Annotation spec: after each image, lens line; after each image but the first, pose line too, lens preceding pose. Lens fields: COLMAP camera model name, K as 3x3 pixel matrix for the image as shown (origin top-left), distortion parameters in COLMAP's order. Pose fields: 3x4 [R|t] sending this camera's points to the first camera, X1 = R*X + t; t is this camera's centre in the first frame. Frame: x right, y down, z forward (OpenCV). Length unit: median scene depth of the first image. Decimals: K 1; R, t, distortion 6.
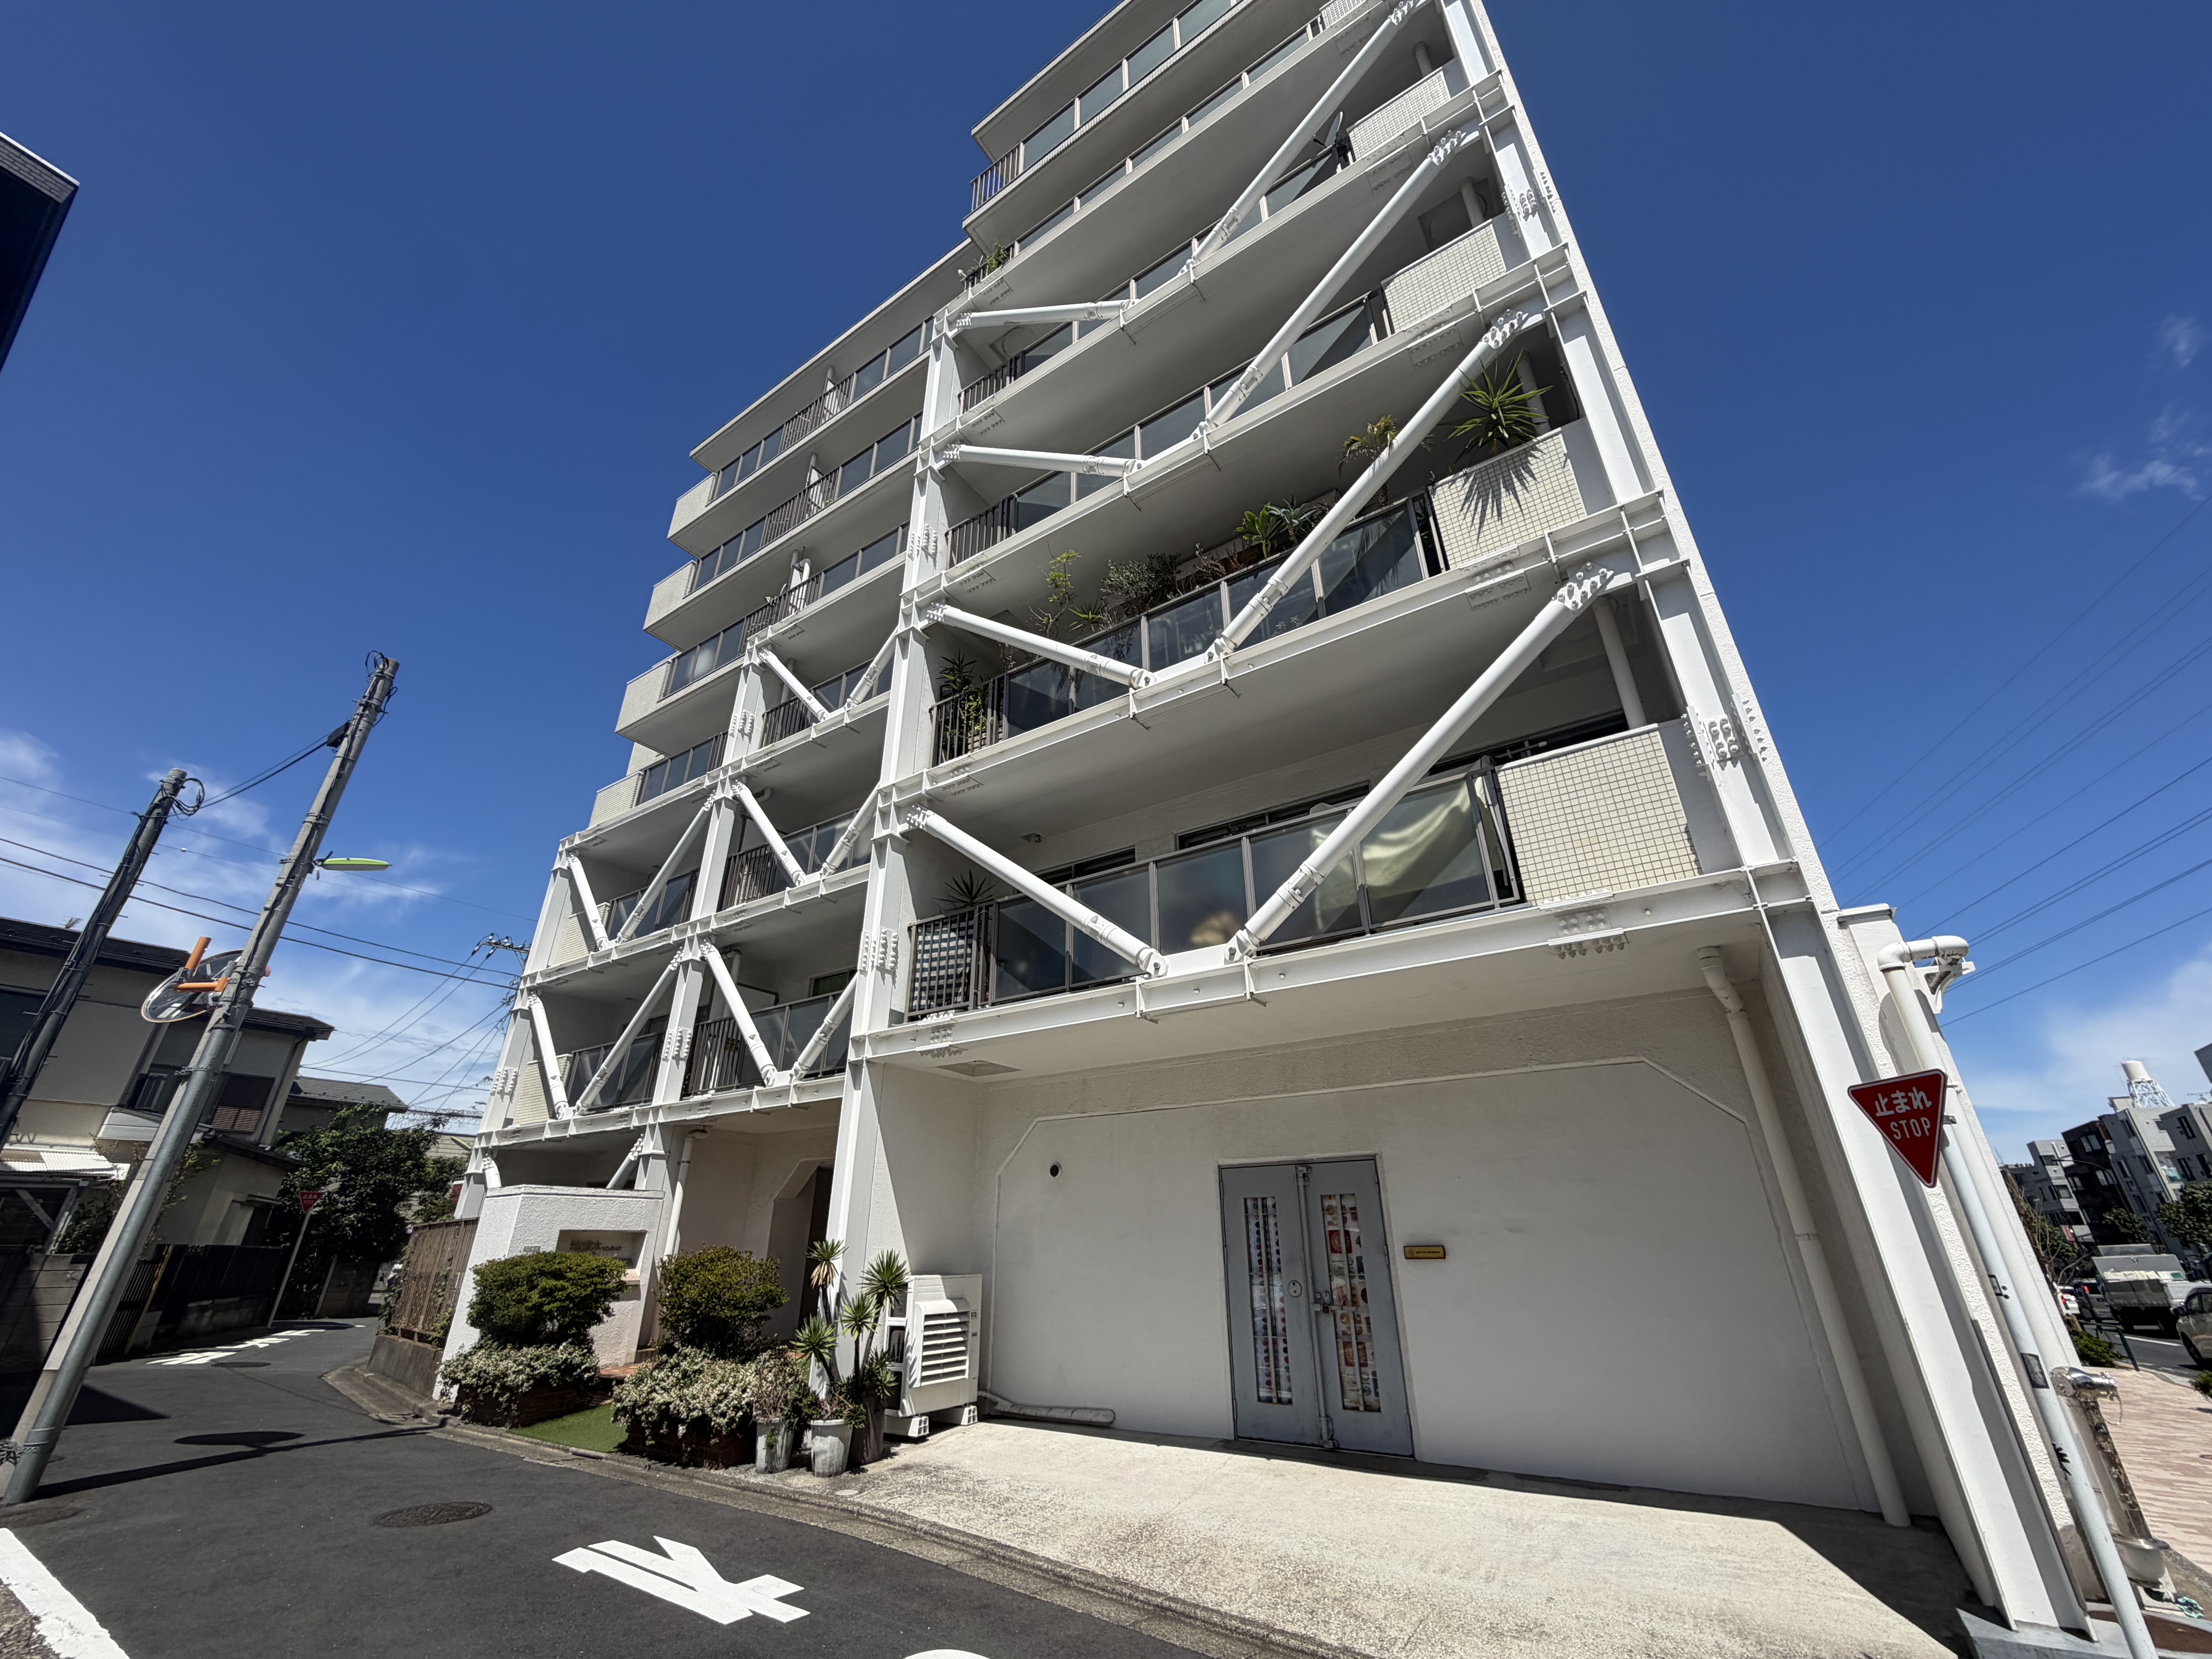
lens RADIAL K [[885.6, 0, 1106.0], [0, 885.6, 829.5], [0, 0, 1]] dist [0.006726, -0.000102]
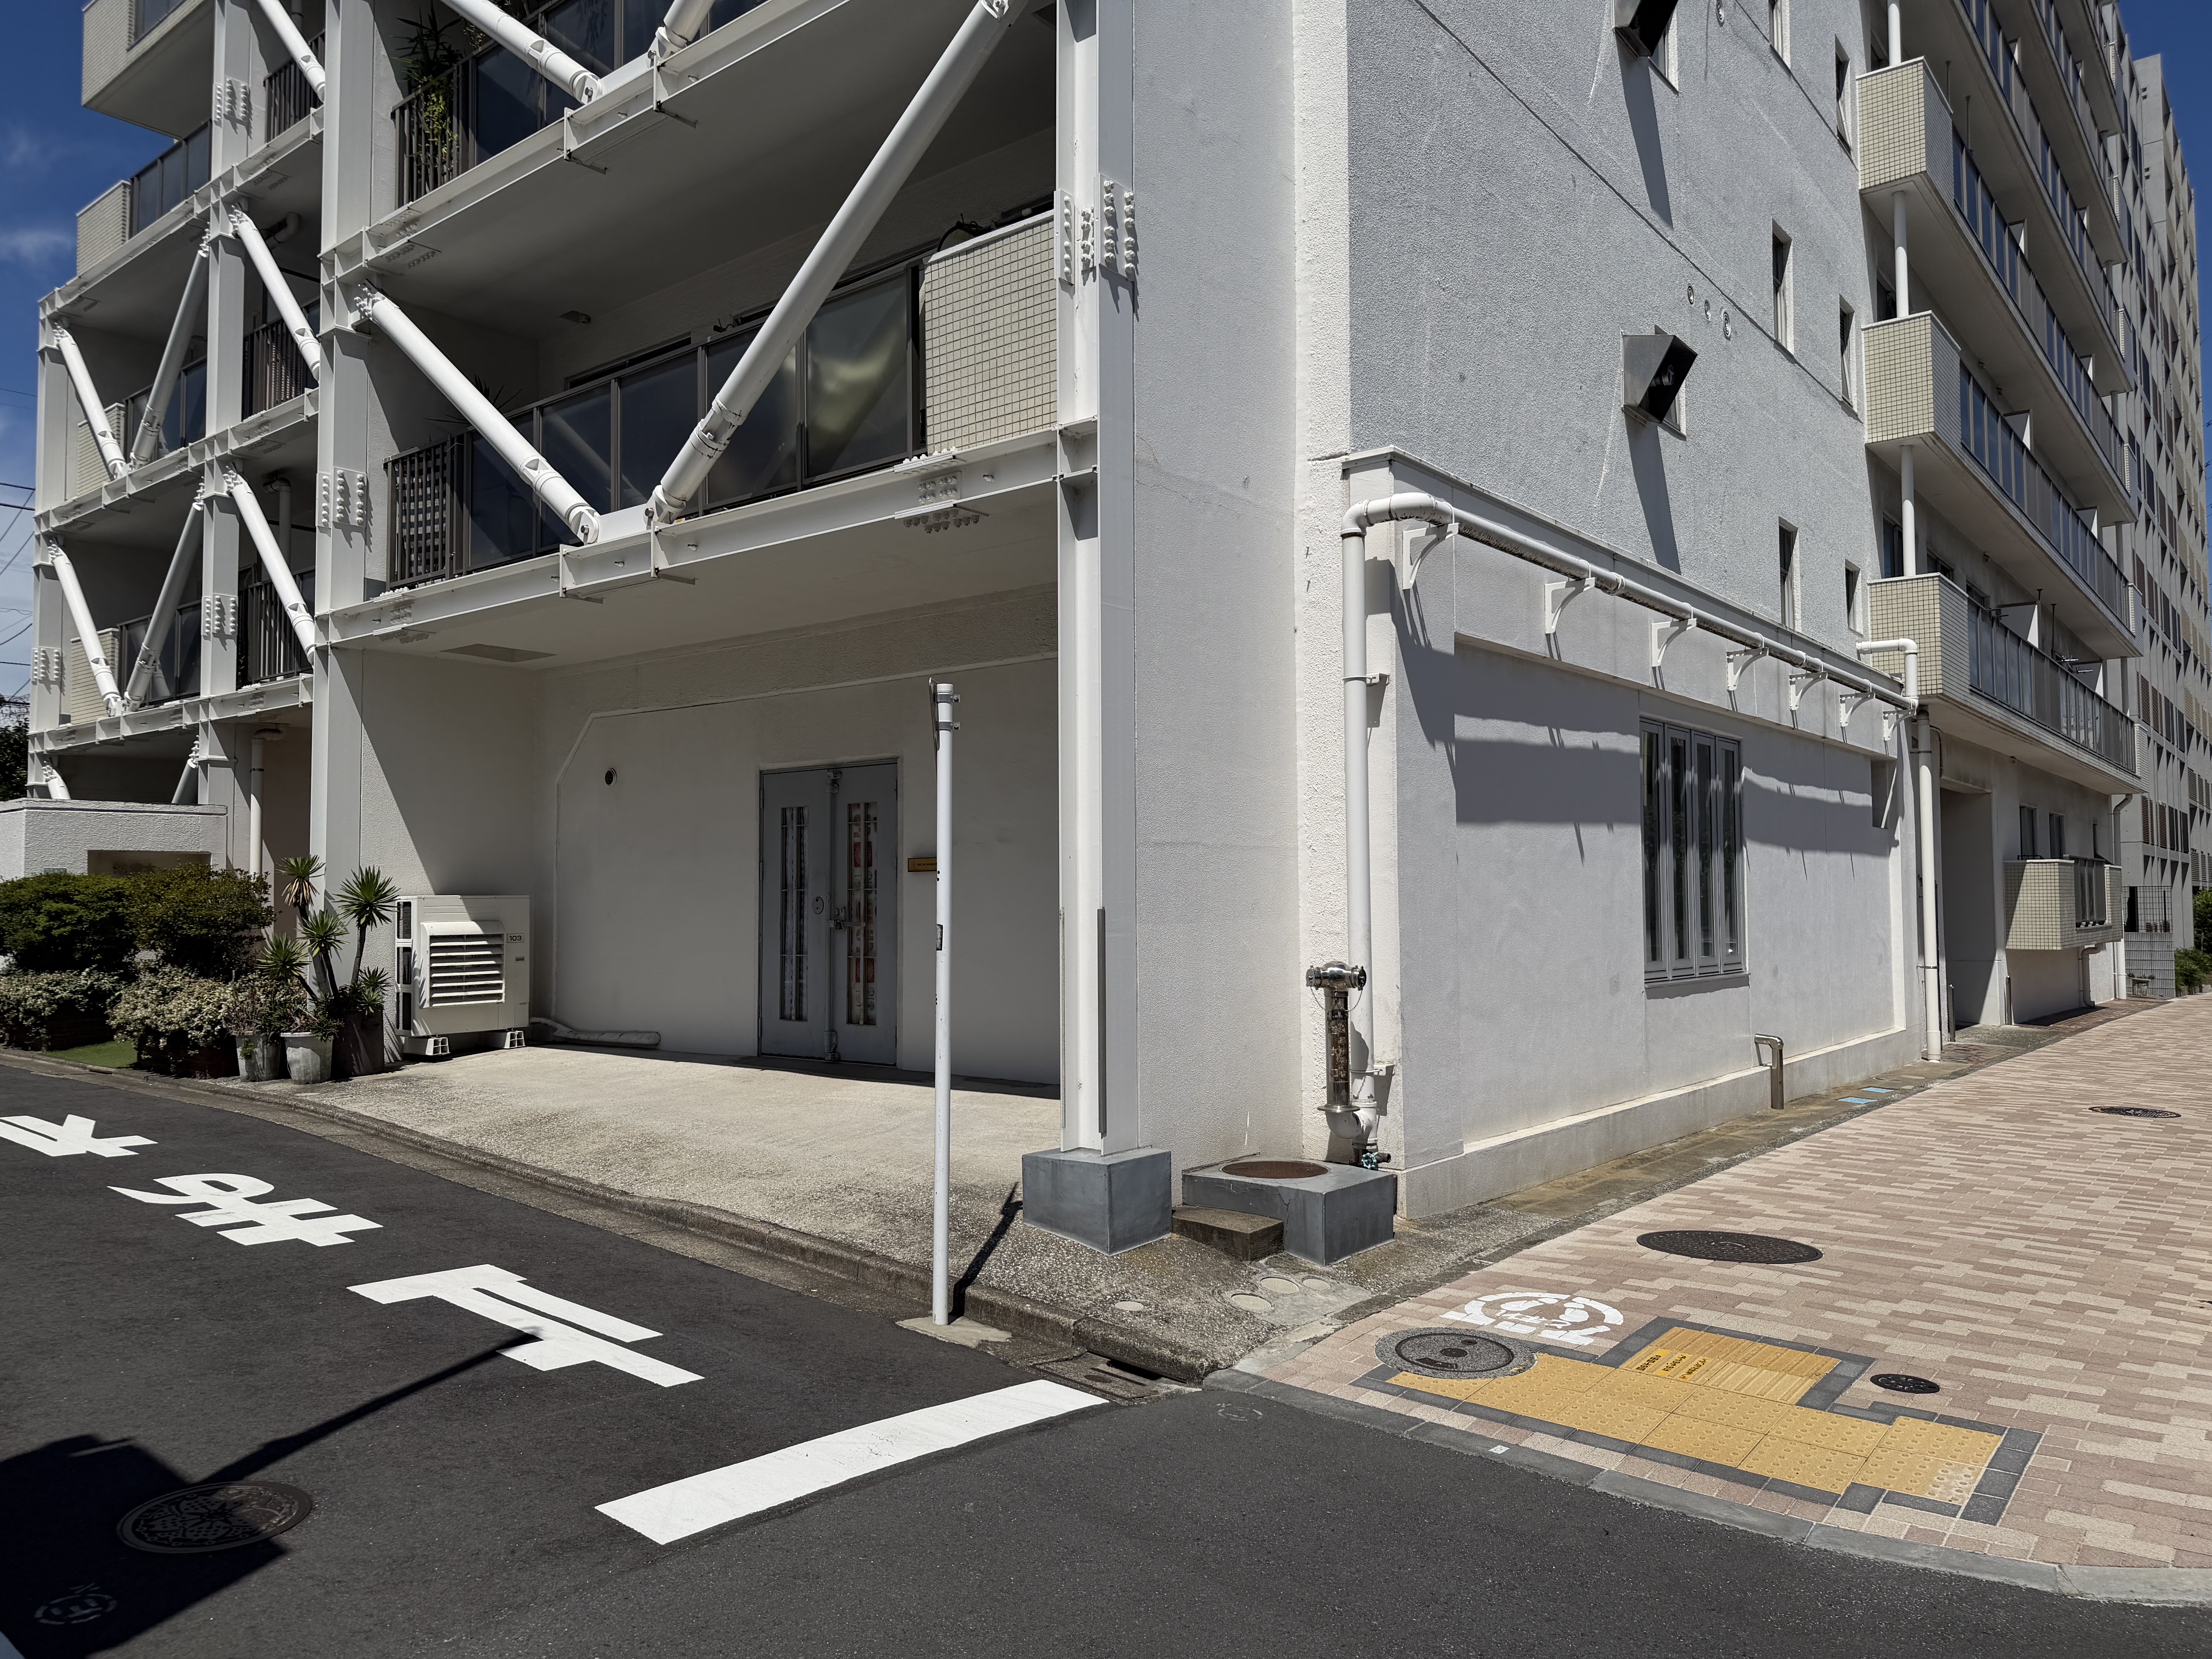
lens RADIAL K [[1553.4, 0, 1106.0], [0, 1553.4, 829.5], [0, 0, 1]] dist [0.054040, -0.063607]
pose [[0.996334, -0.003392, -0.085484, 0.547238], [0.036350, 0.921318, 0.387108, -0.103647], [0.077445, -0.388796, 0.918063, -0.283075]]
